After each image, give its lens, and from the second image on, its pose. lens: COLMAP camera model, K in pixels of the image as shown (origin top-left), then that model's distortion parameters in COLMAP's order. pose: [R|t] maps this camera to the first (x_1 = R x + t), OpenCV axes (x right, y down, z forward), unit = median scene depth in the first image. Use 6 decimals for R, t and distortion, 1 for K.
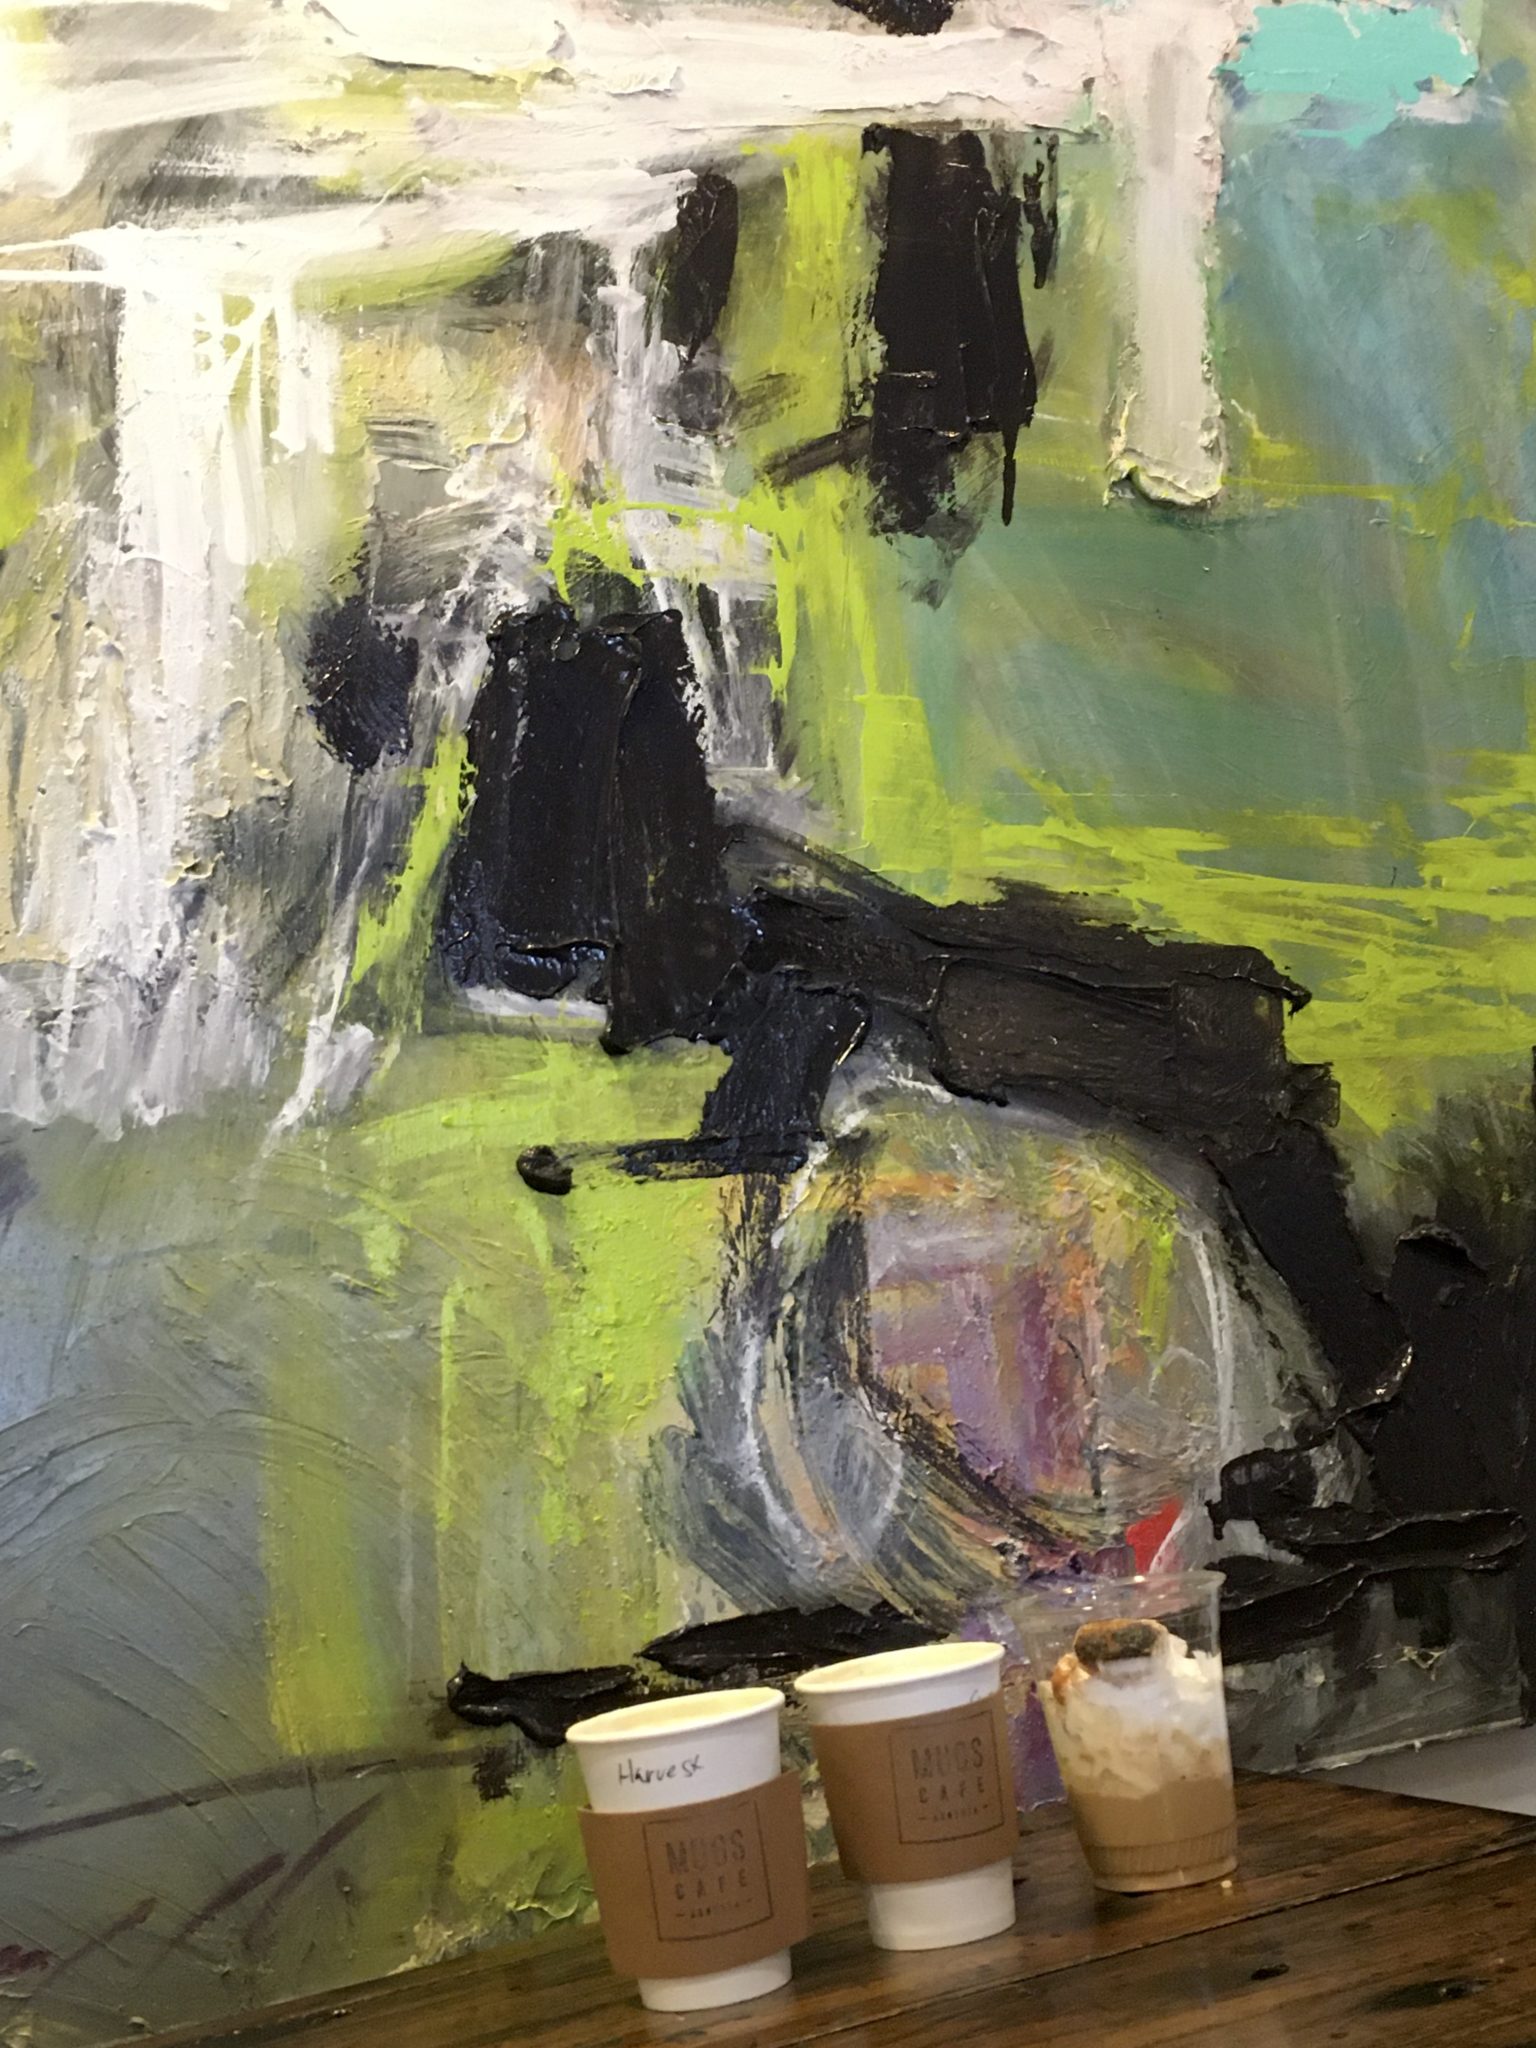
lens RADIAL K [[2515.5, 0, 768.0], [0, 2515.5, 1024.0], [0, 0, 1]] dist [0.067951, -0.000171]
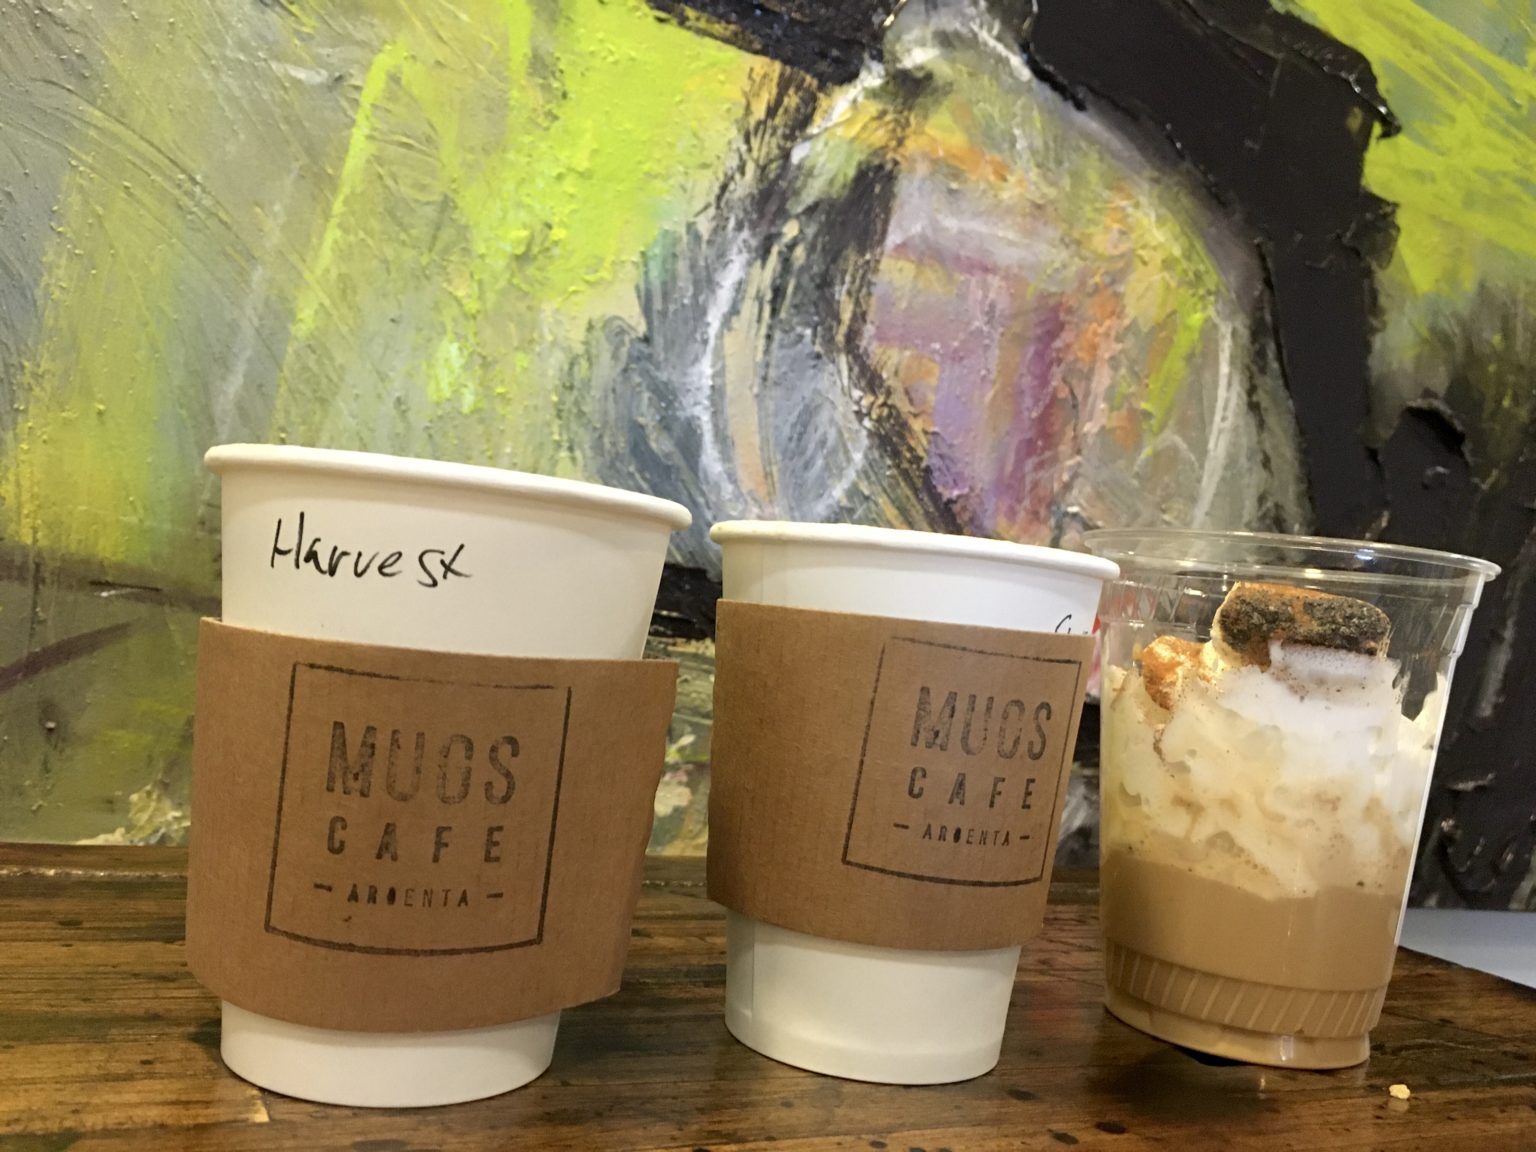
lens RADIAL K [[1340.8, 0, 768.0], [0, 1340.8, 576.0], [0, 0, 1]] dist [0.083991, -0.136395]
pose [[0.960843, 0.271363, 0.056060, 0.006639], [-0.275856, 0.955870, 0.101071, 0.176719], [-0.026159, -0.112578, 0.993299, 0.533189]]
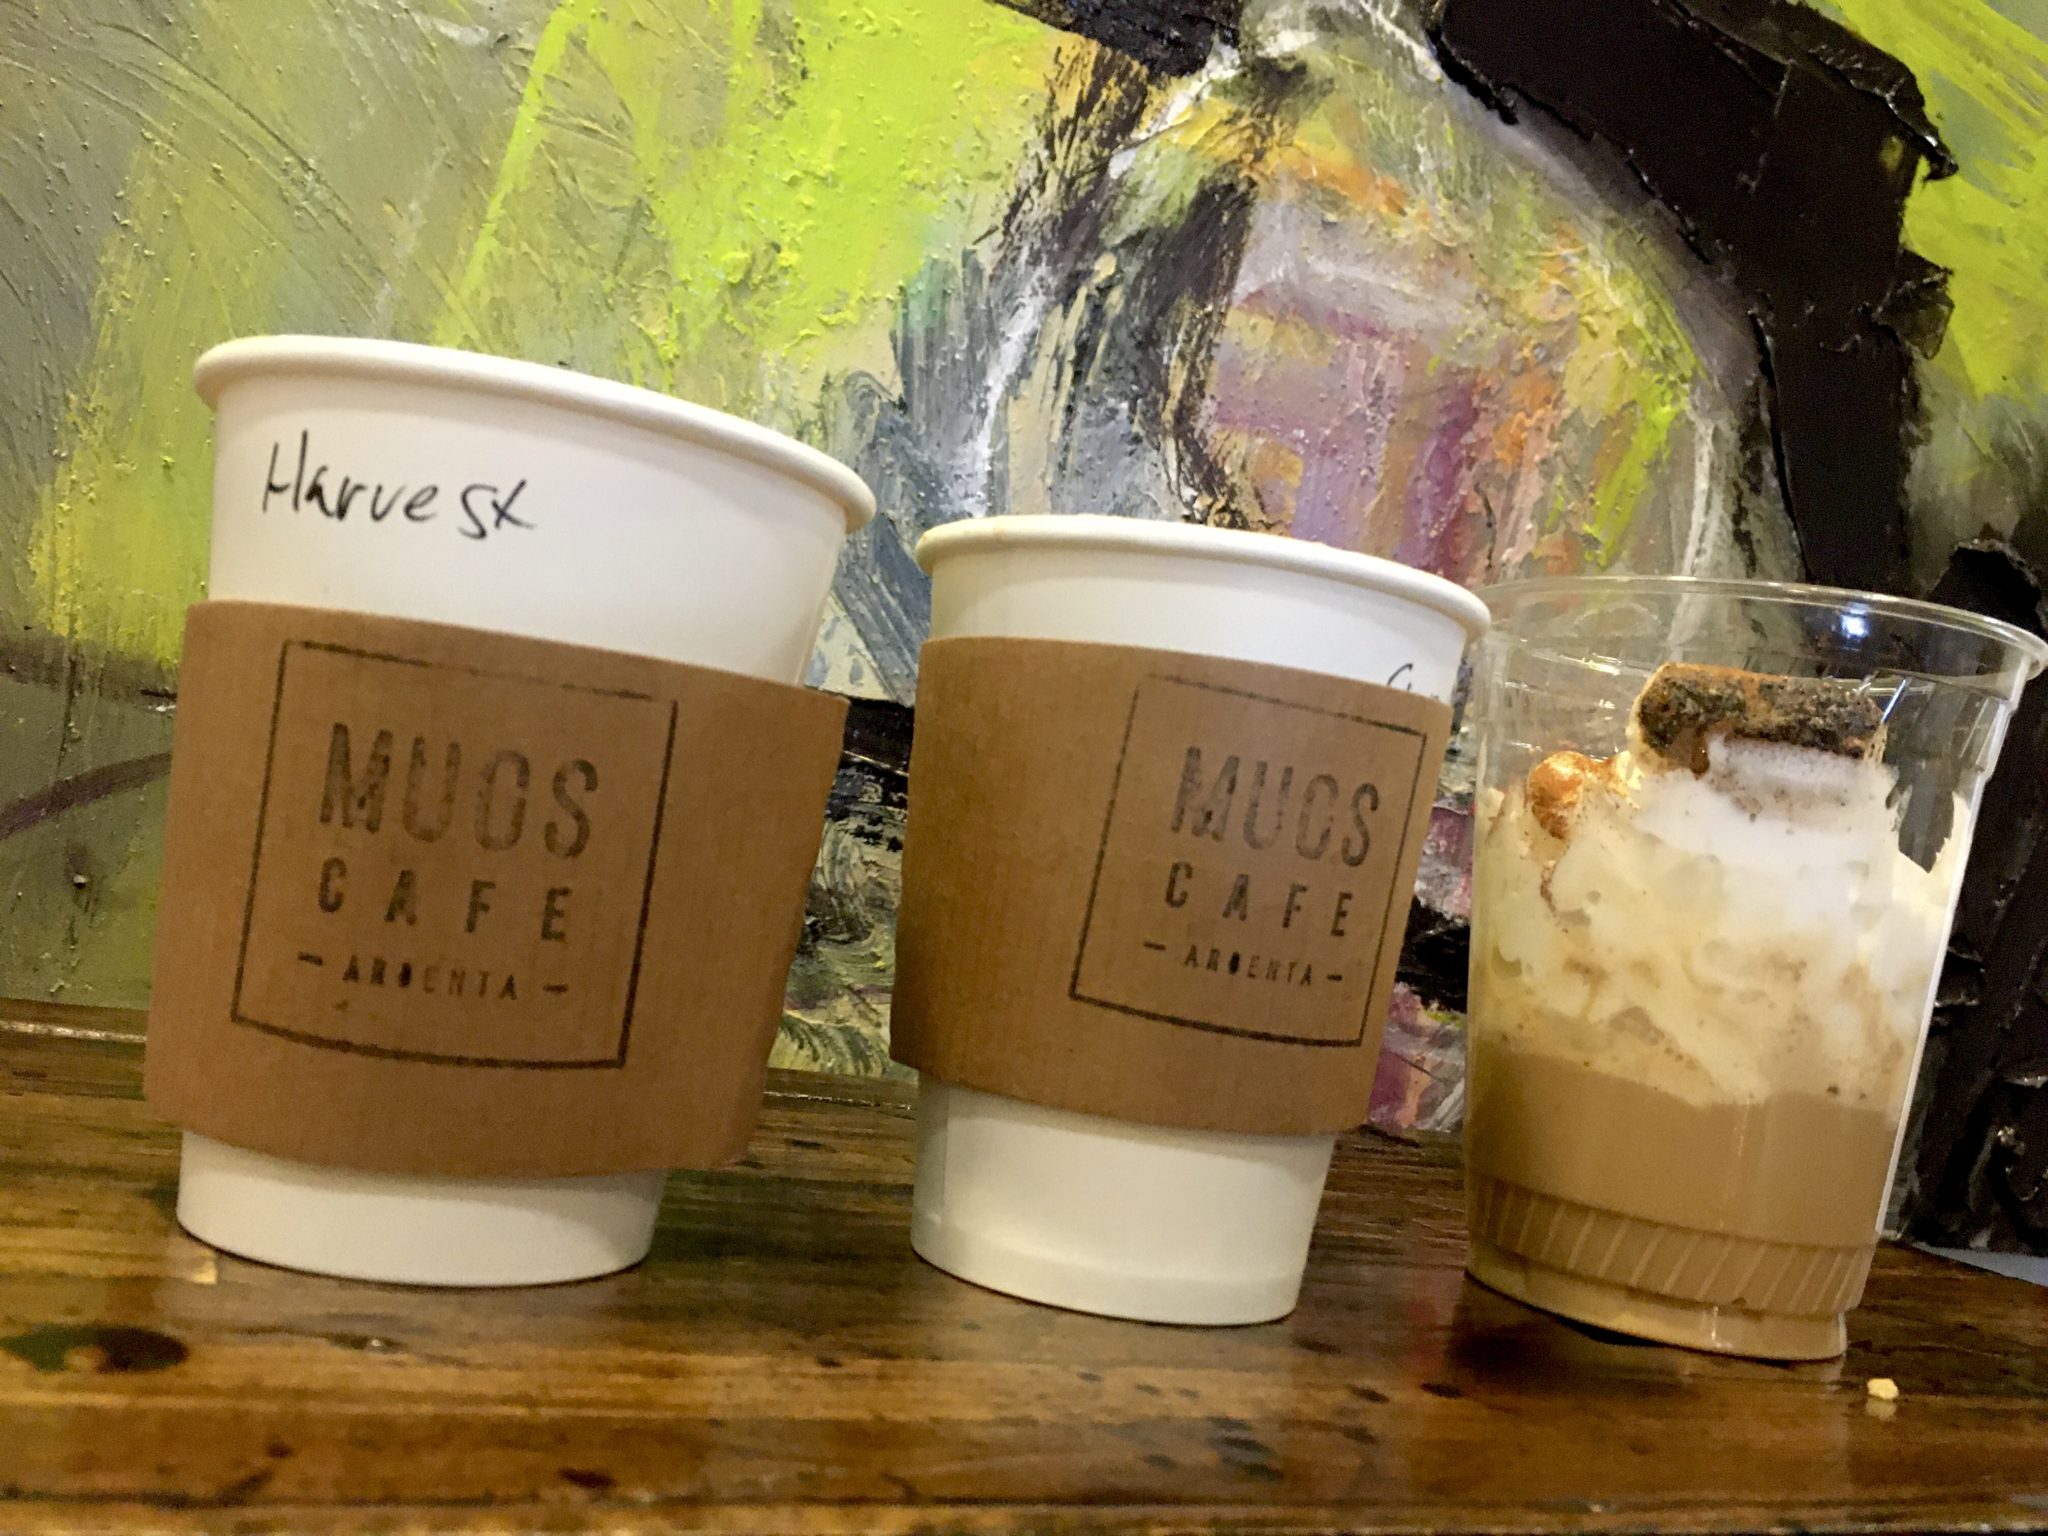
lens RADIAL K [[1779.6, 0, 1024.0], [0, 1779.6, 768.0], [0, 0, 1]] dist [0.084440, -0.132818]
pose [[0.952008, 0.306070, 0.001246, 0.026099], [-0.305091, 0.948620, 0.083903, 0.195918], [0.024498, -0.080256, 0.996473, 0.541953]]
